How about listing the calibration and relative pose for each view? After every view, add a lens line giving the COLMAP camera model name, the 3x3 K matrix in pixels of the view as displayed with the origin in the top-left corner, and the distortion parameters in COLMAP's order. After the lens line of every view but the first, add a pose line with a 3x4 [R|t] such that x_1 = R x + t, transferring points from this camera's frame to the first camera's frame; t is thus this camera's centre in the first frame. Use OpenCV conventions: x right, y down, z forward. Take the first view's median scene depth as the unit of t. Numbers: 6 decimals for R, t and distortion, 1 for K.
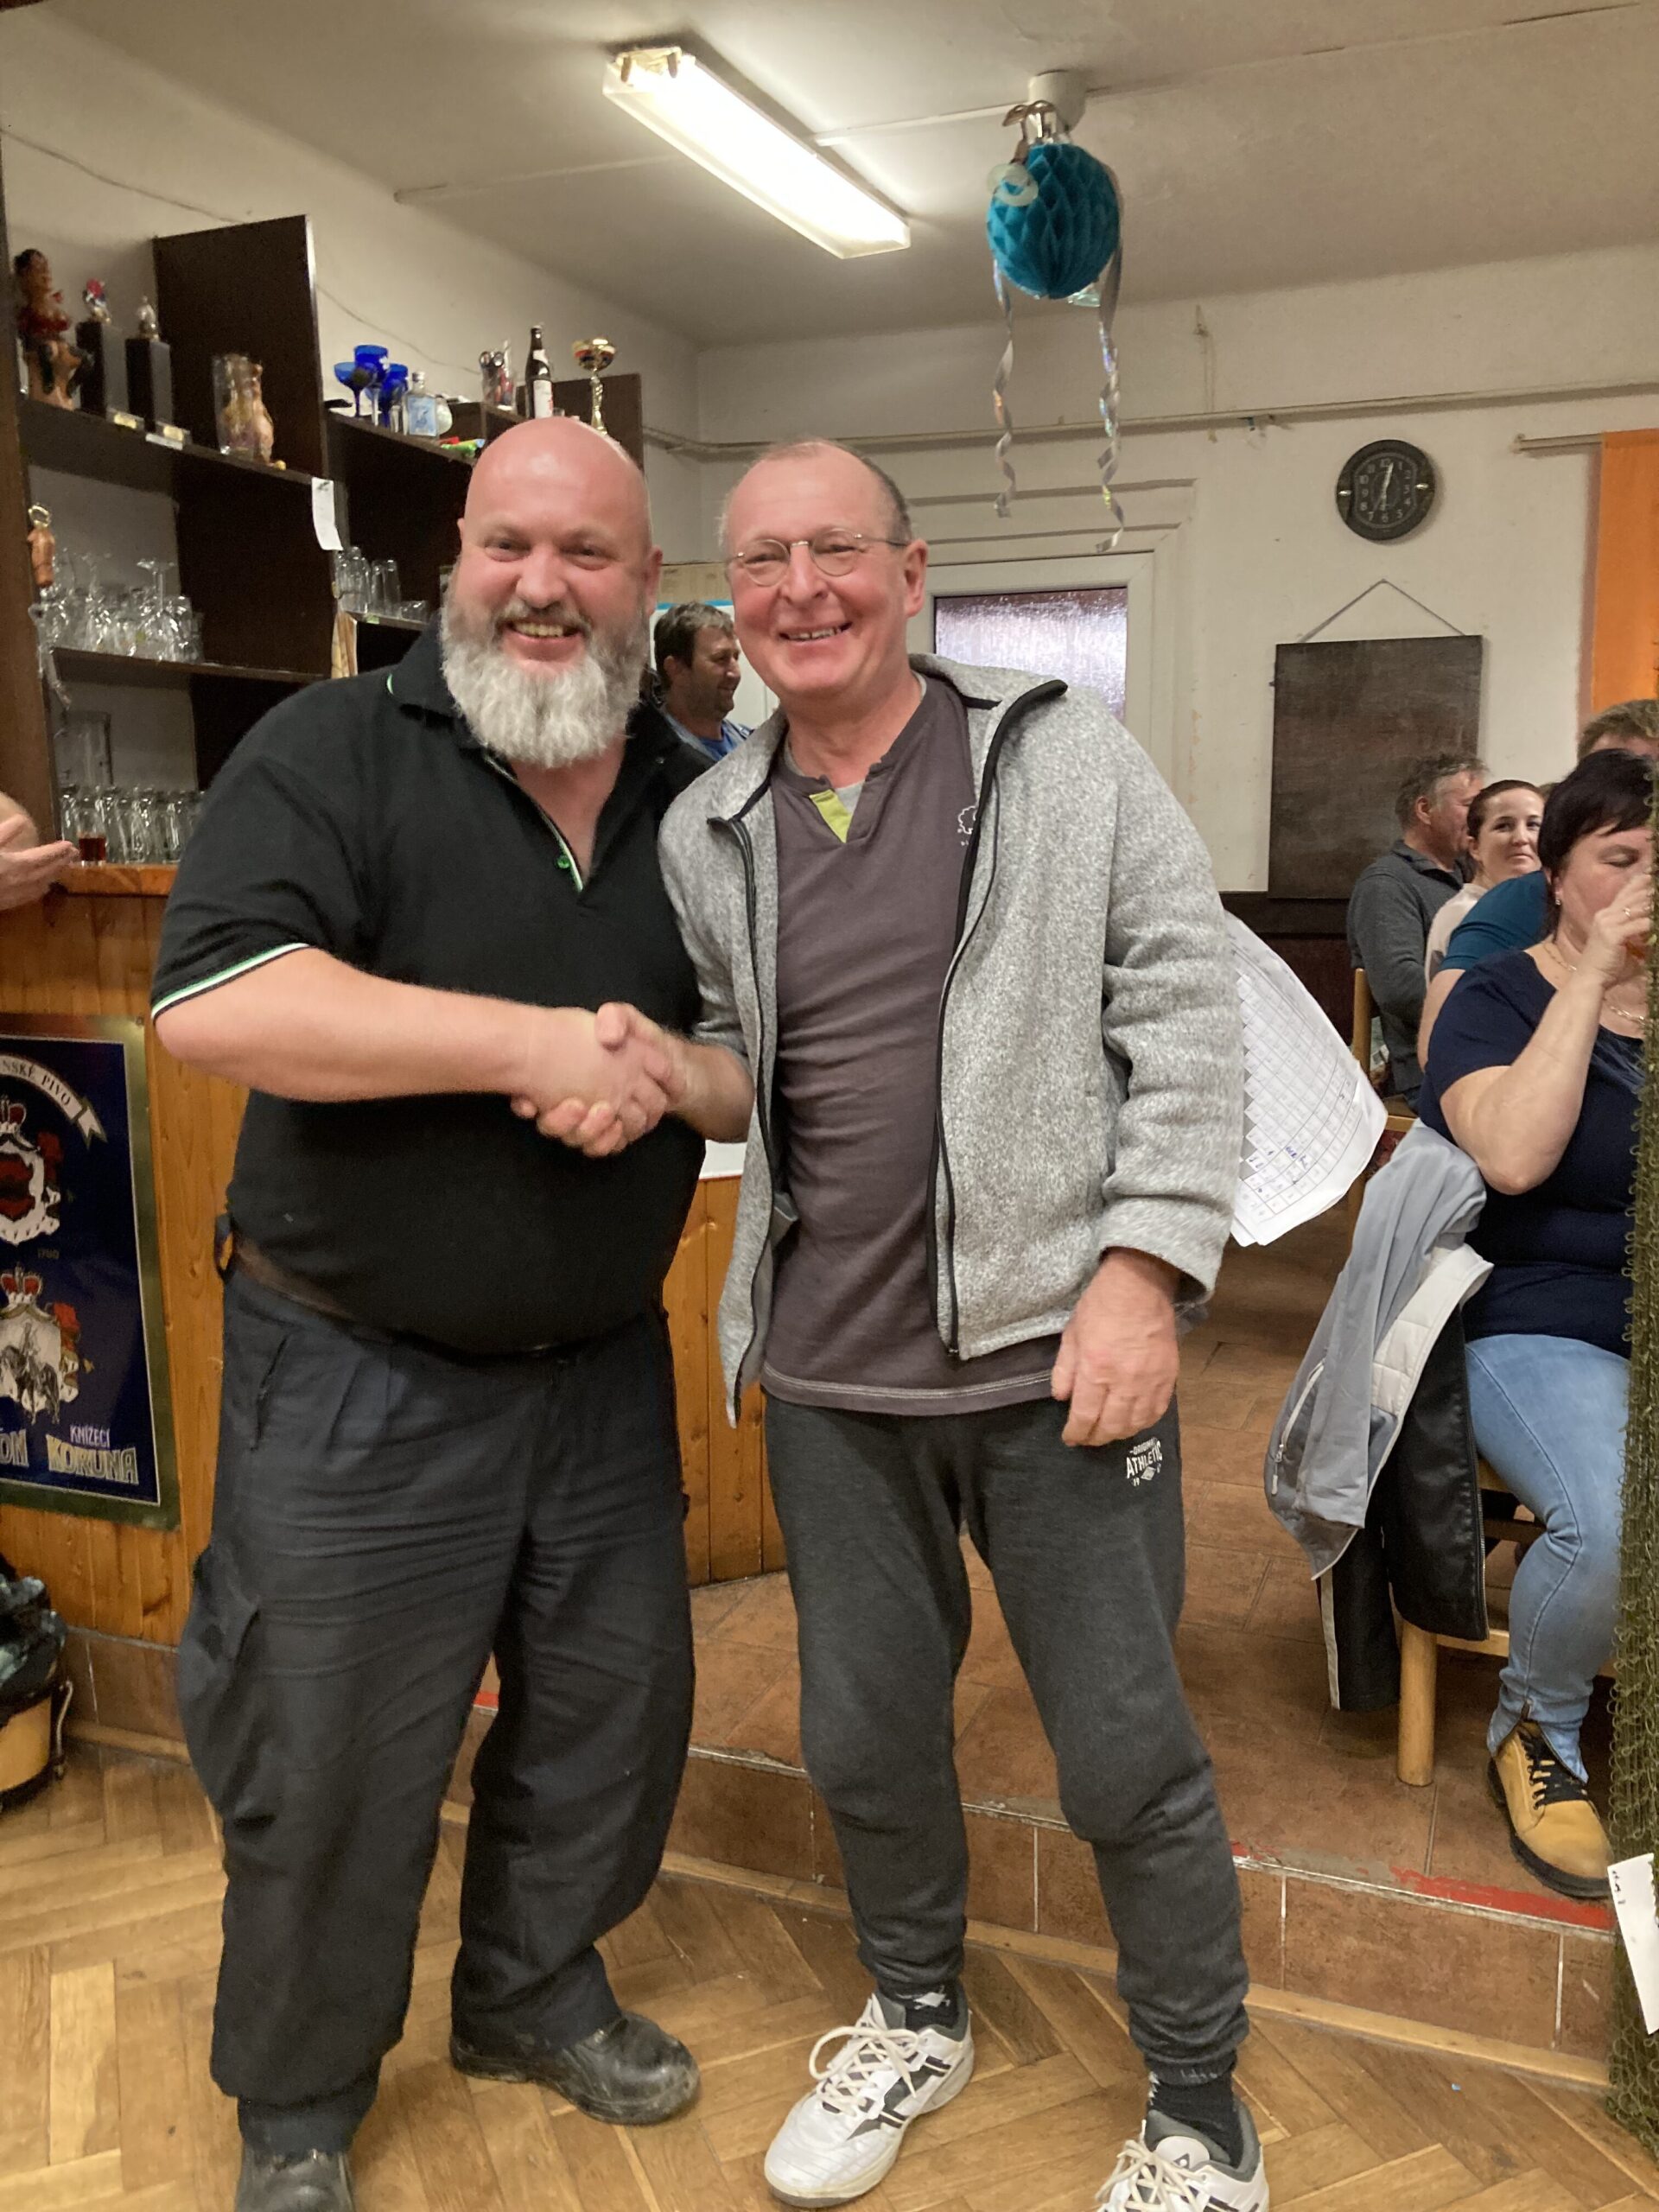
lens RADIAL K [[1812.0, 0, 857.0], [0, 1812.0, 1104.0], [0, 0, 1]] dist [0.012658, 0.015346]
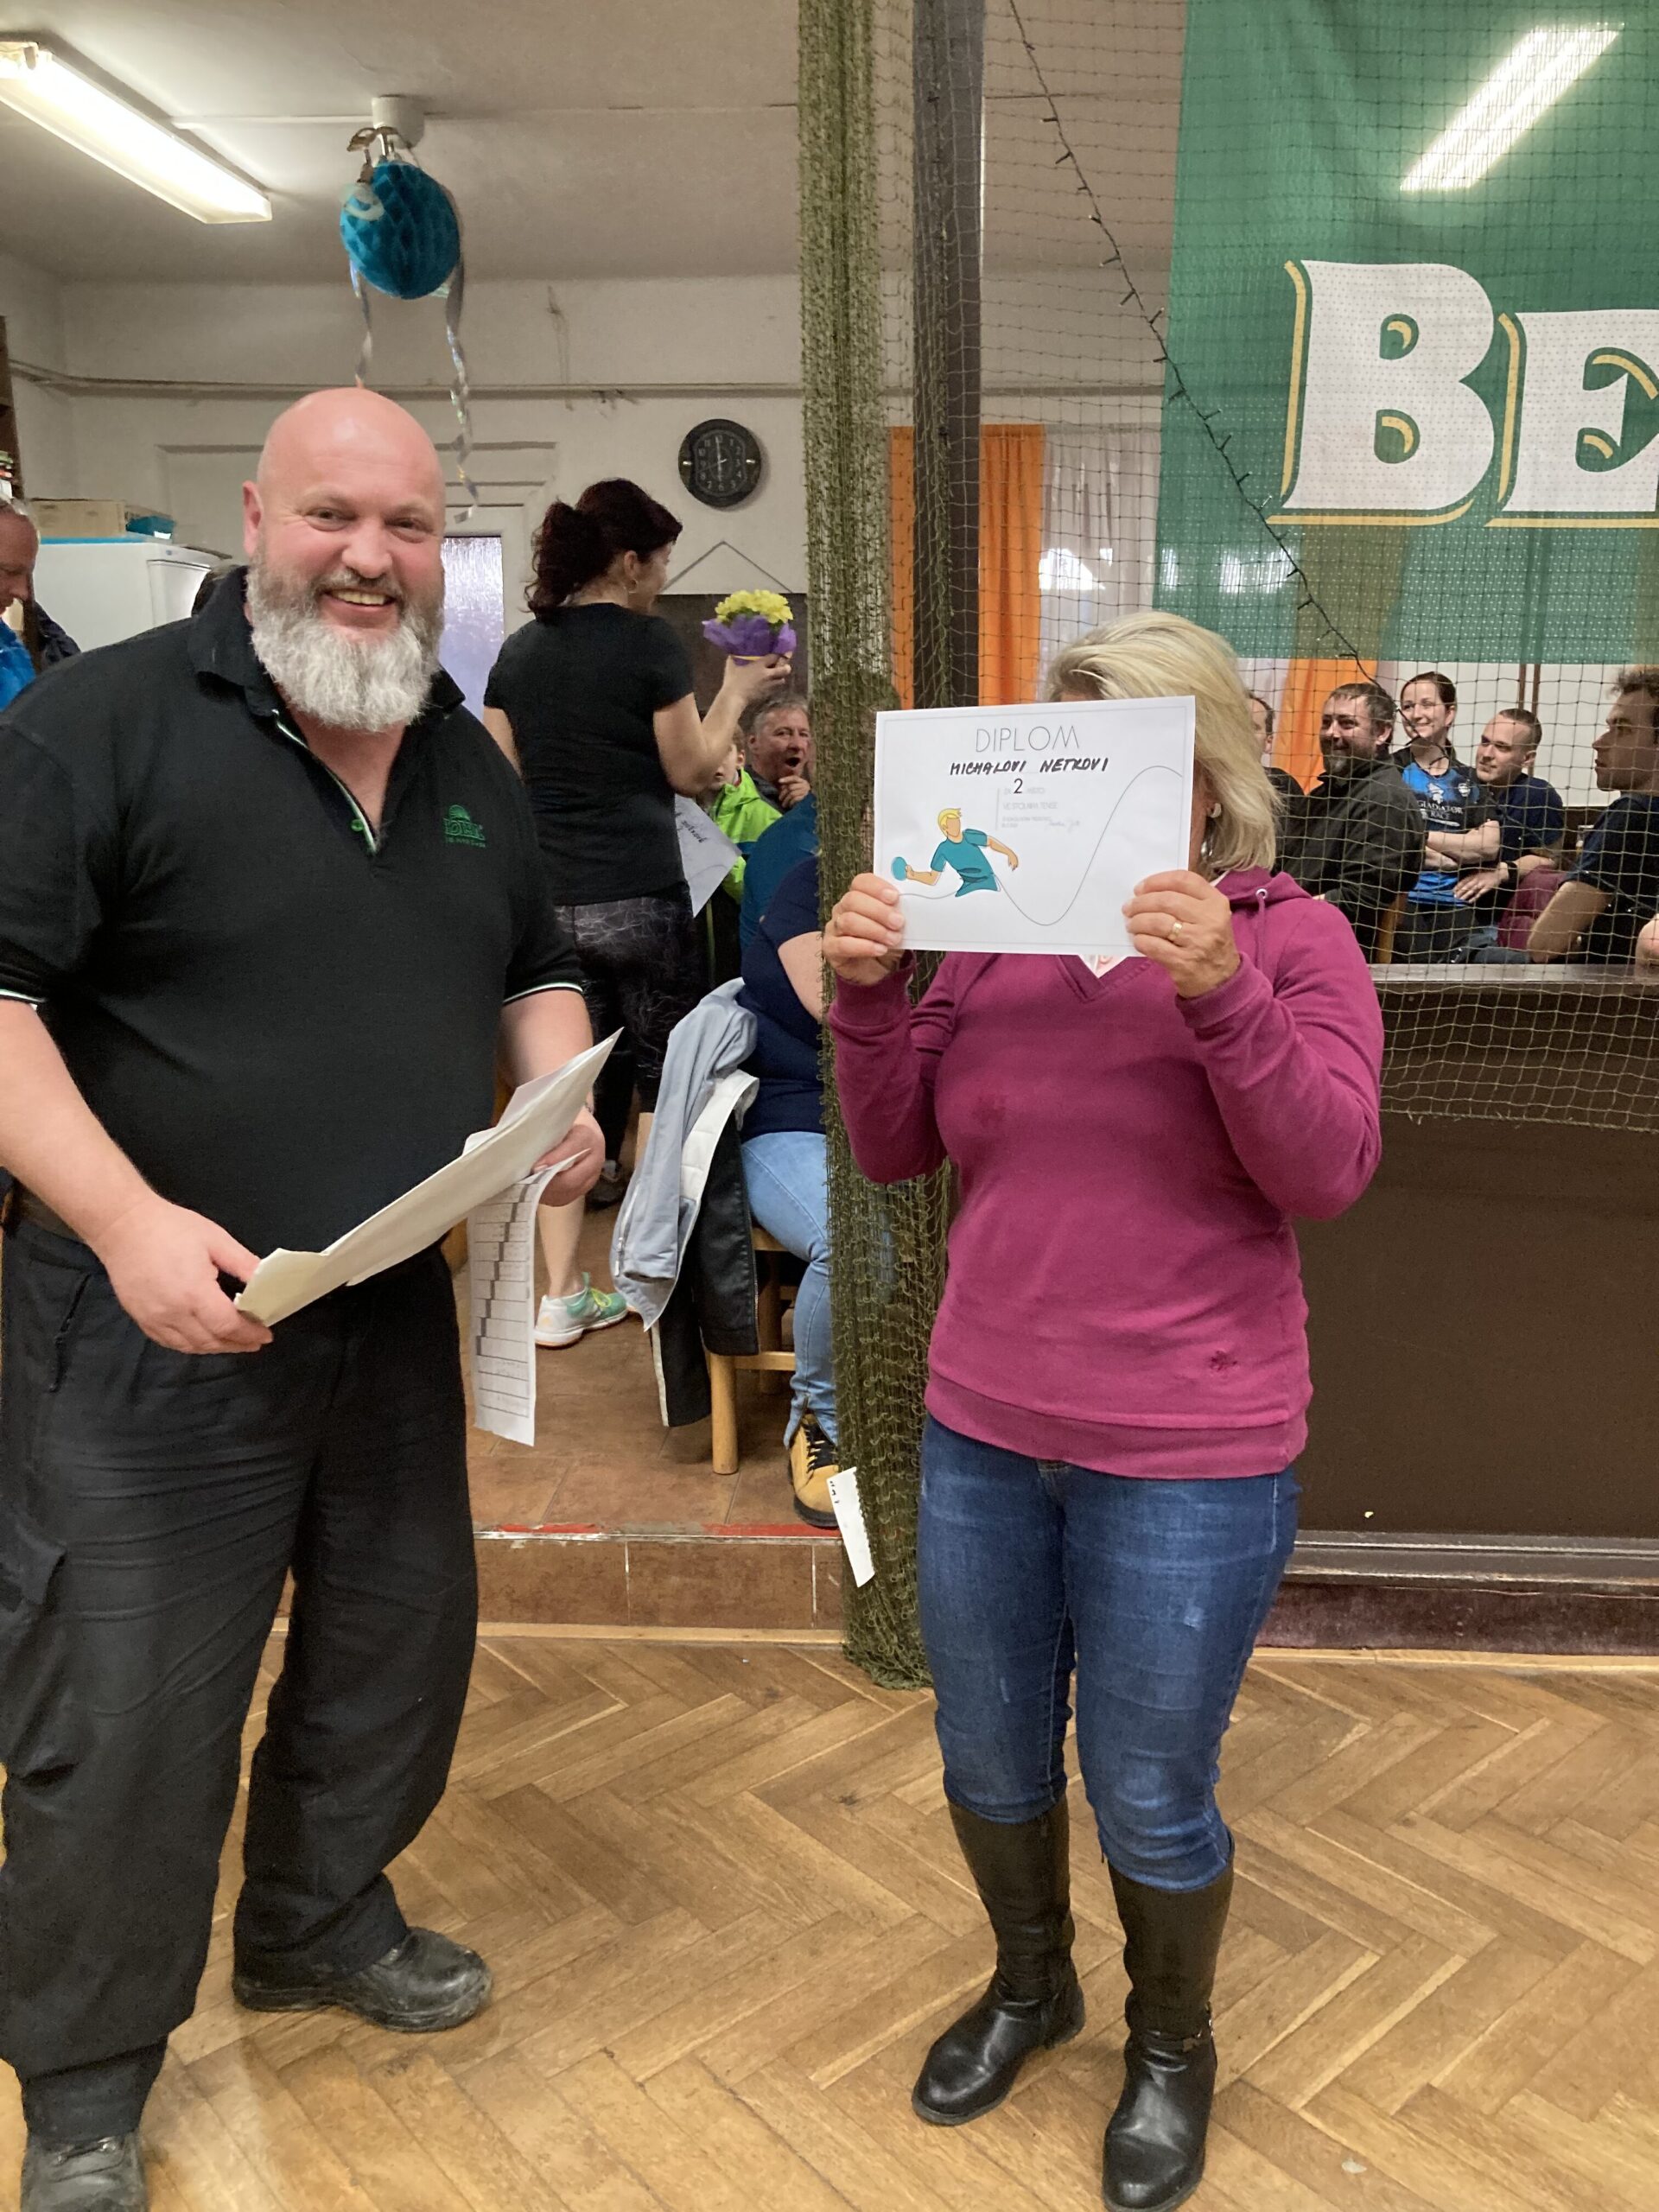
lens RADIAL K [[1812.0, 0, 859.7], [0, 1812.0, 1083.9], [0, 0, 1]] dist [0.012658, 0.015346]
pose [[0.951416, -0.057234, 0.302542, 0.005463], [0.047159, 0.998066, 0.040507, 0.020095], [-0.304275, -0.024271, 0.952275, -0.202588]]
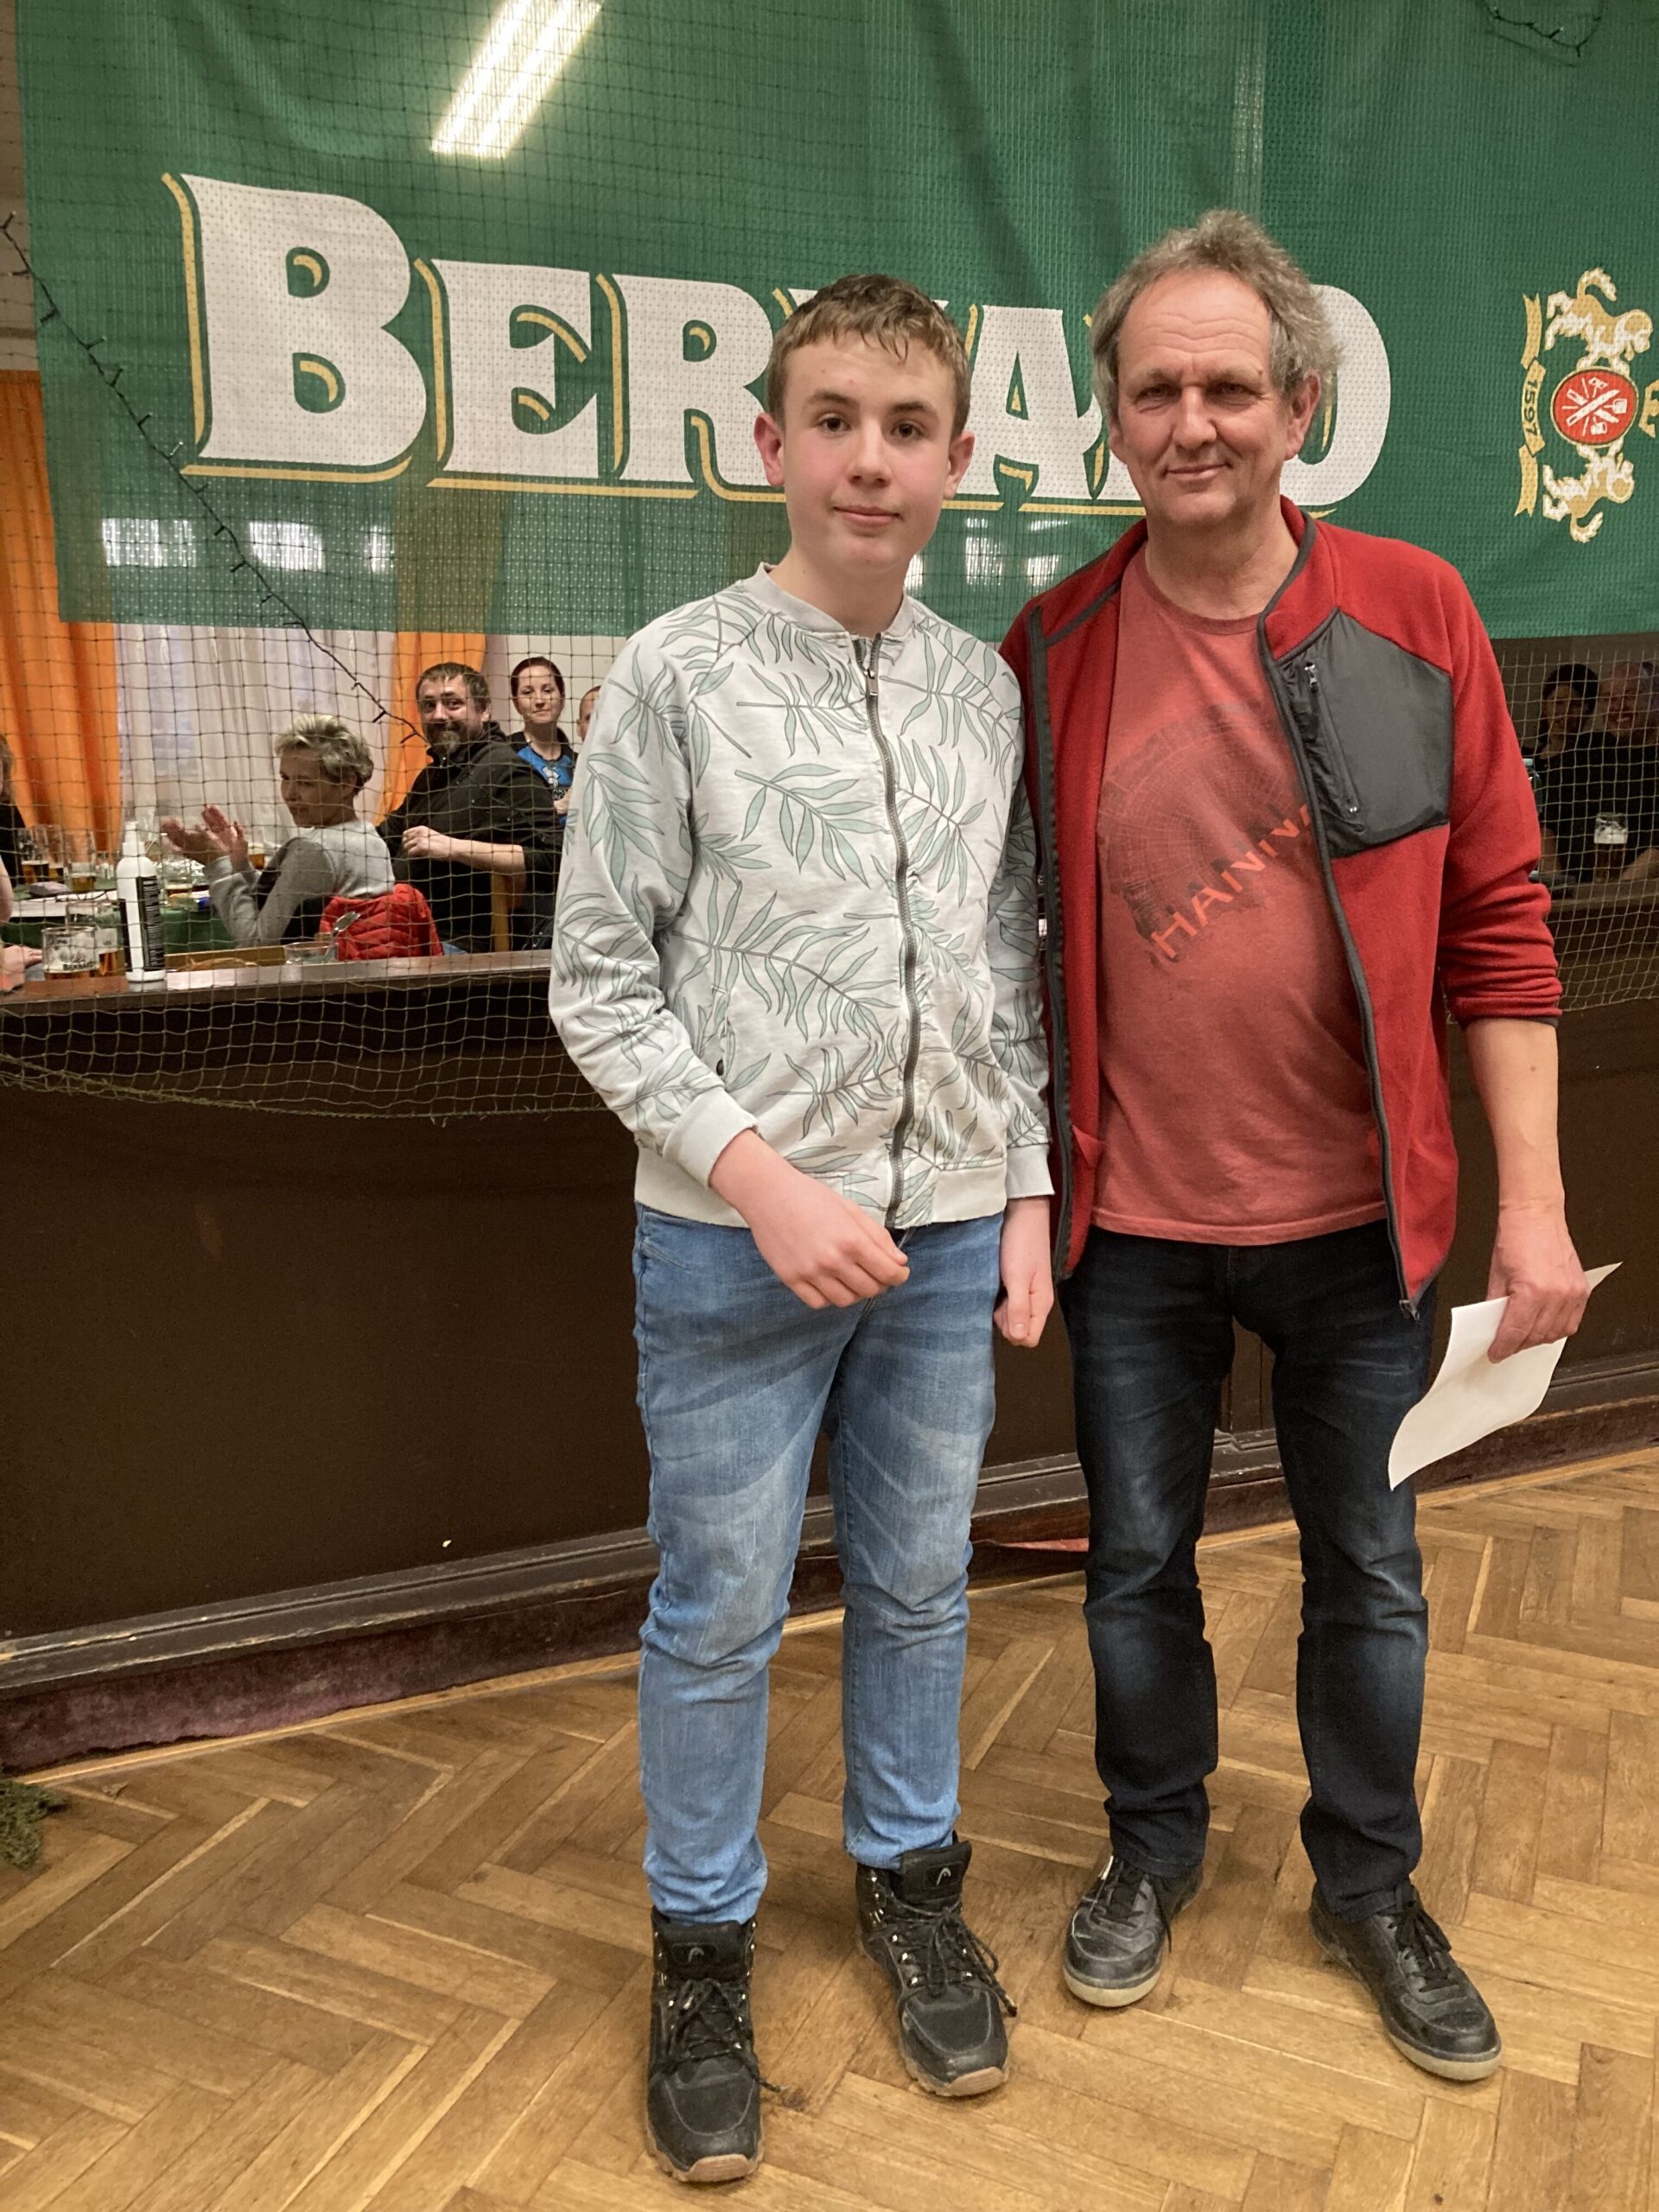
lens RADIAL K [[1812.0, 0, 868.4], [0, 1812.0, 1076.0], [0, 0, 1]] dist [0.012658, 0.015346]
pose [[0.740773, -0.141837, 0.656611, 0.112249], [0.118836, 0.989708, 0.079722, 0.021932], [-0.661161, 0.018973, 0.750004, -0.195060]]
